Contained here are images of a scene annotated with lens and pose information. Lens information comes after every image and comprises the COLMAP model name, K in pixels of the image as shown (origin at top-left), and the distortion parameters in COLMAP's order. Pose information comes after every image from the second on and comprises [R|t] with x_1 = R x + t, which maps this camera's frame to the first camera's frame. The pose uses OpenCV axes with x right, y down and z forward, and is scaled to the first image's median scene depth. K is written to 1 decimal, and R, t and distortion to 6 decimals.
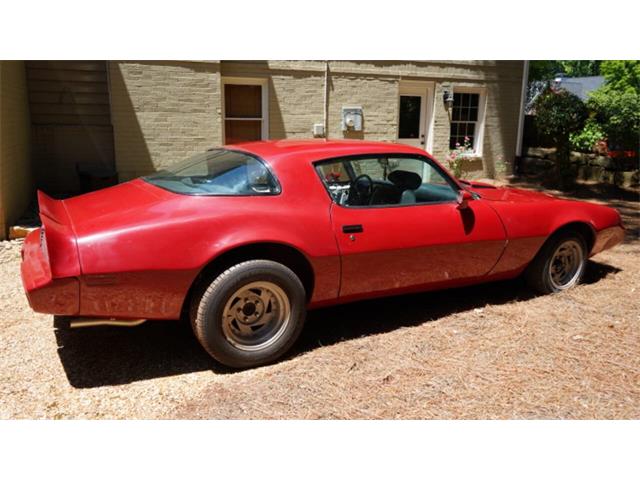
lens RADIAL K [[518.5, 0, 320.0], [0, 518.5, 240.0], [0, 0, 1]] dist [-0.009616, -0.001861]
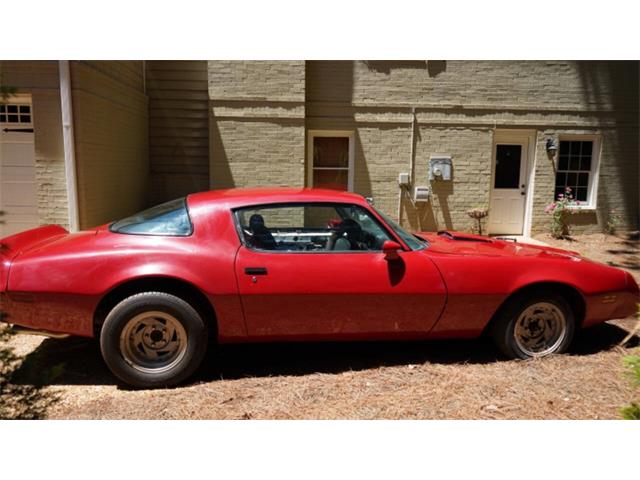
lens RADIAL K [[510.9, 0, 320.0], [0, 510.9, 240.0], [0, 0, 1]] dist [-0.007787, 0.000934]
pose [[0.946766, 0.044282, -0.318862, 0.173378], [-0.072465, 0.994389, -0.077068, -0.004513], [0.313660, 0.096071, 0.944663, 0.013964]]
